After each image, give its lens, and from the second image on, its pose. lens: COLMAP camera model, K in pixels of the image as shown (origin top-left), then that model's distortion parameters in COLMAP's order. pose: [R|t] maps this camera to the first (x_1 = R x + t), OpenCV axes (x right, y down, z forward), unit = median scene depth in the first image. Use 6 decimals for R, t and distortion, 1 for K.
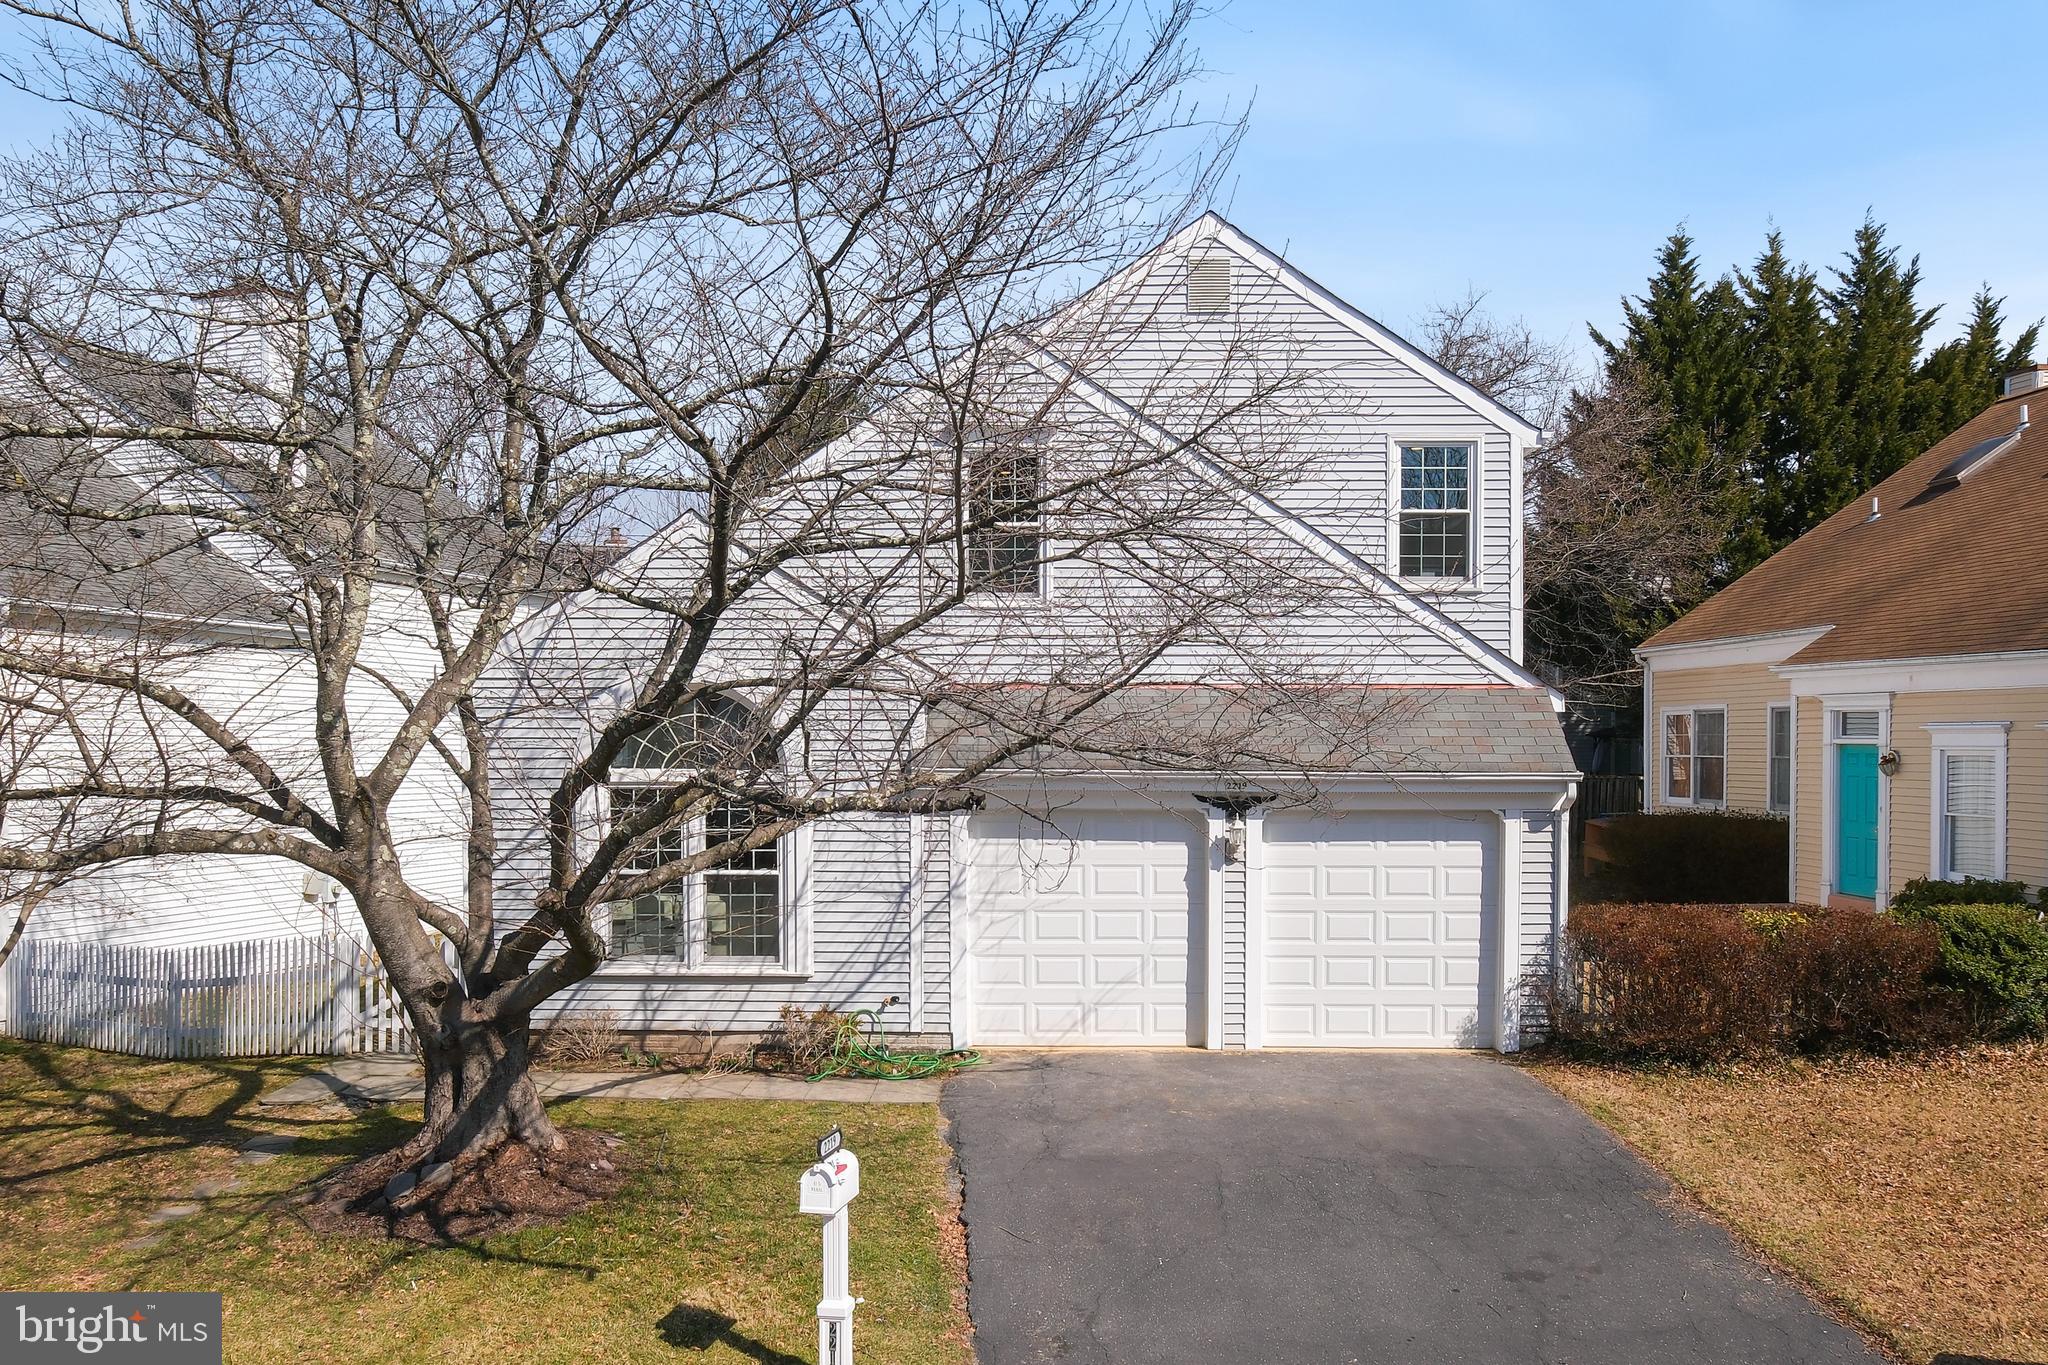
lens RADIAL K [[1128.2, 0, 1024.5], [0, 1128.2, 698.7], [0, 0, 1]] dist [0.001693, -0.000285]
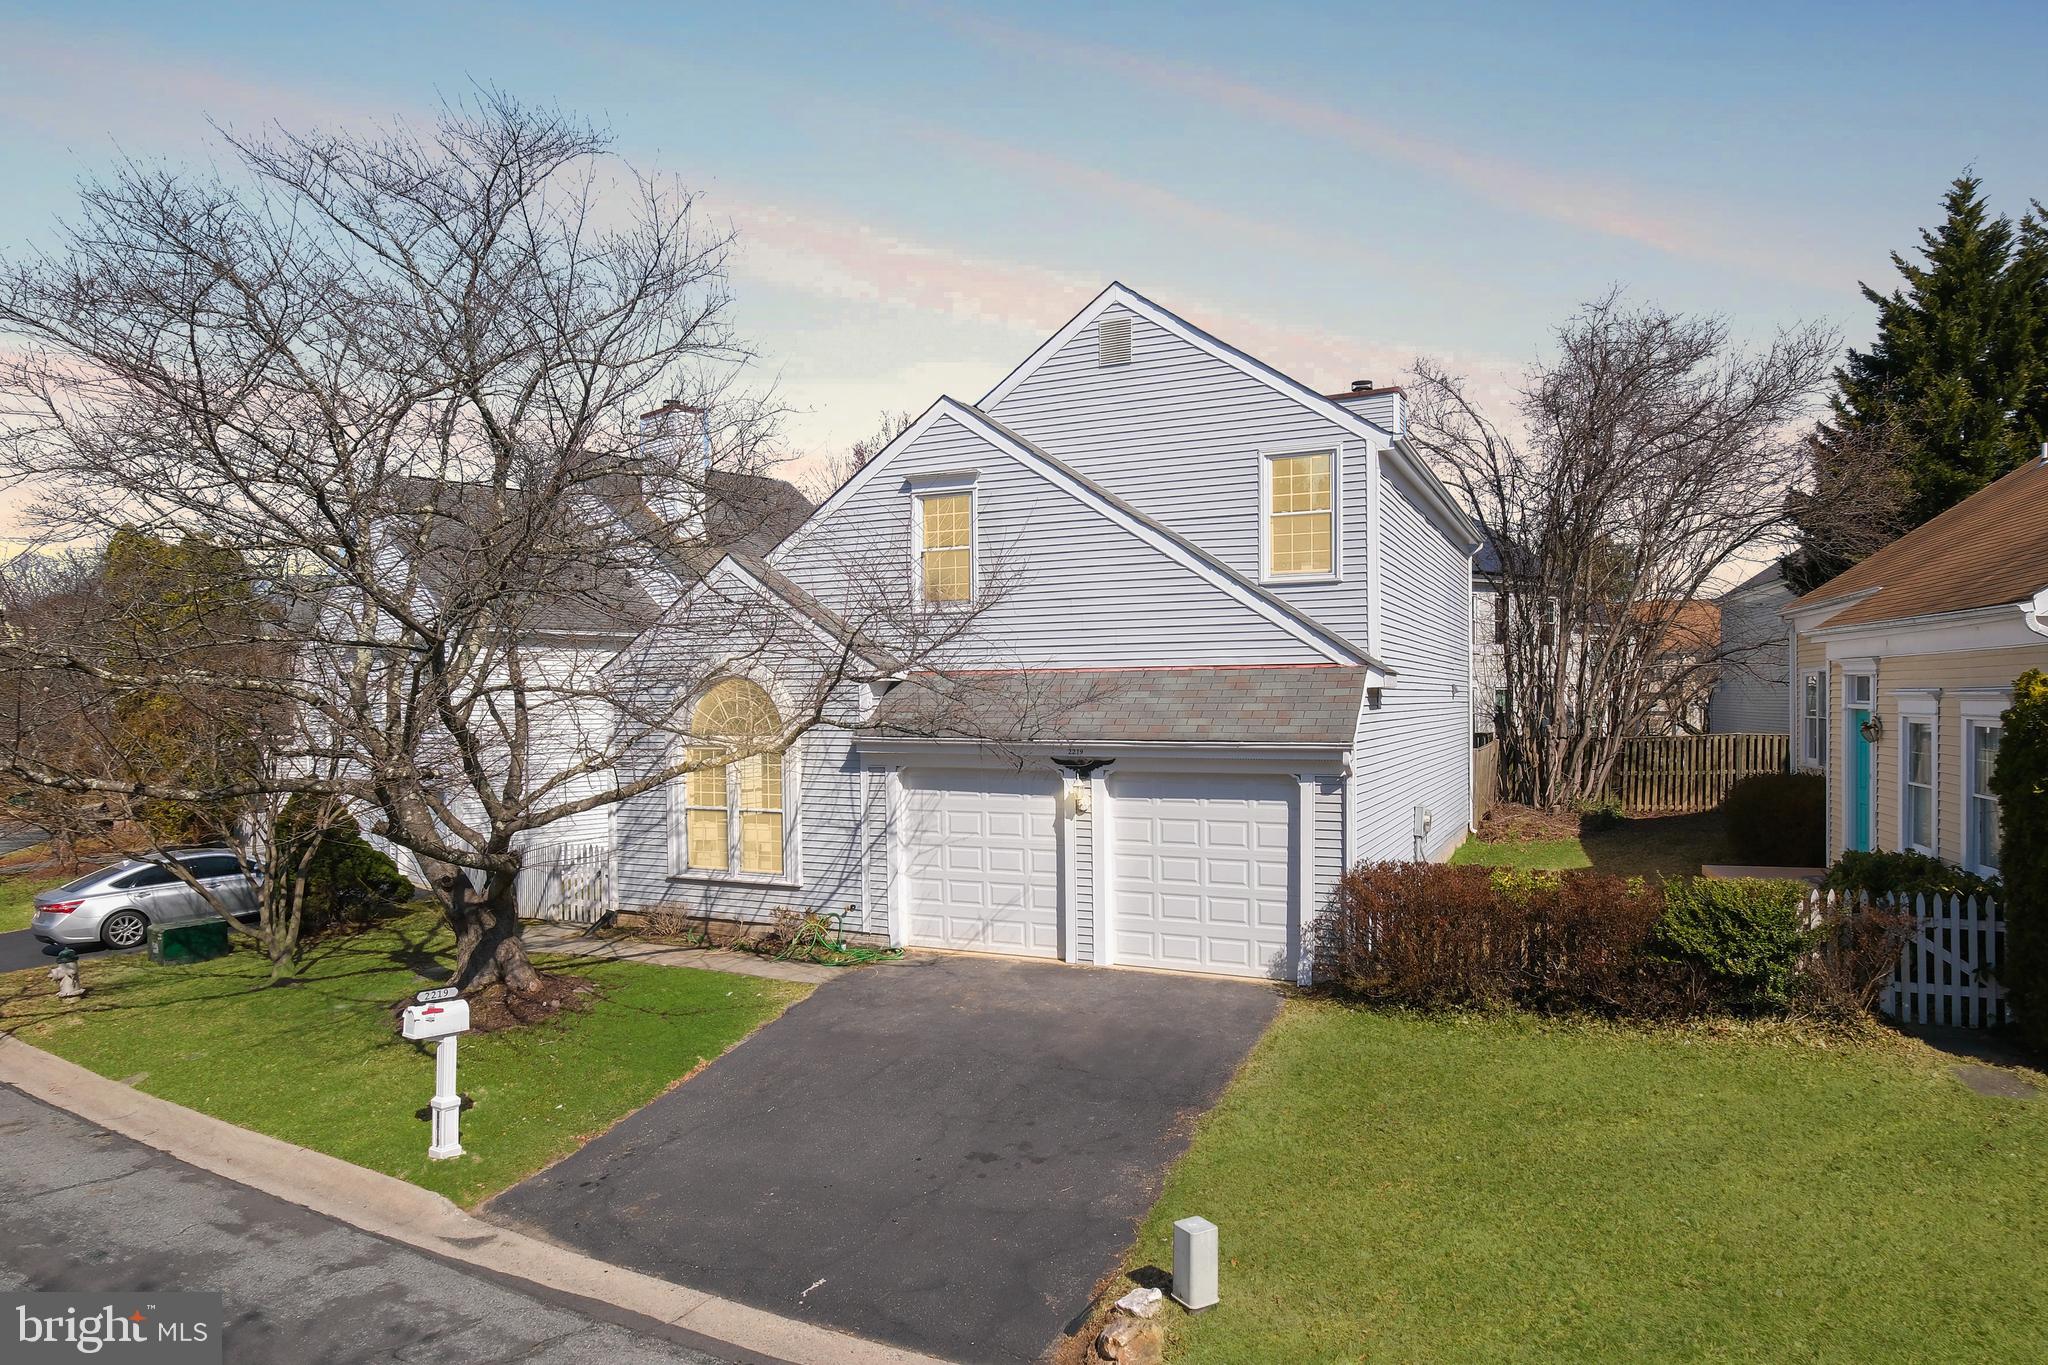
lens RADIAL K [[901.5, 0, 1023.9], [0, 901.5, 670.0], [0, 0, 1]] dist [0.001163, -0.000943]
pose [[0.949071, -0.020680, -0.314382, 0.426097], [0.021142, 0.999775, -0.001941, -0.011319], [0.314351, -0.004805, 0.949295, 0.039566]]
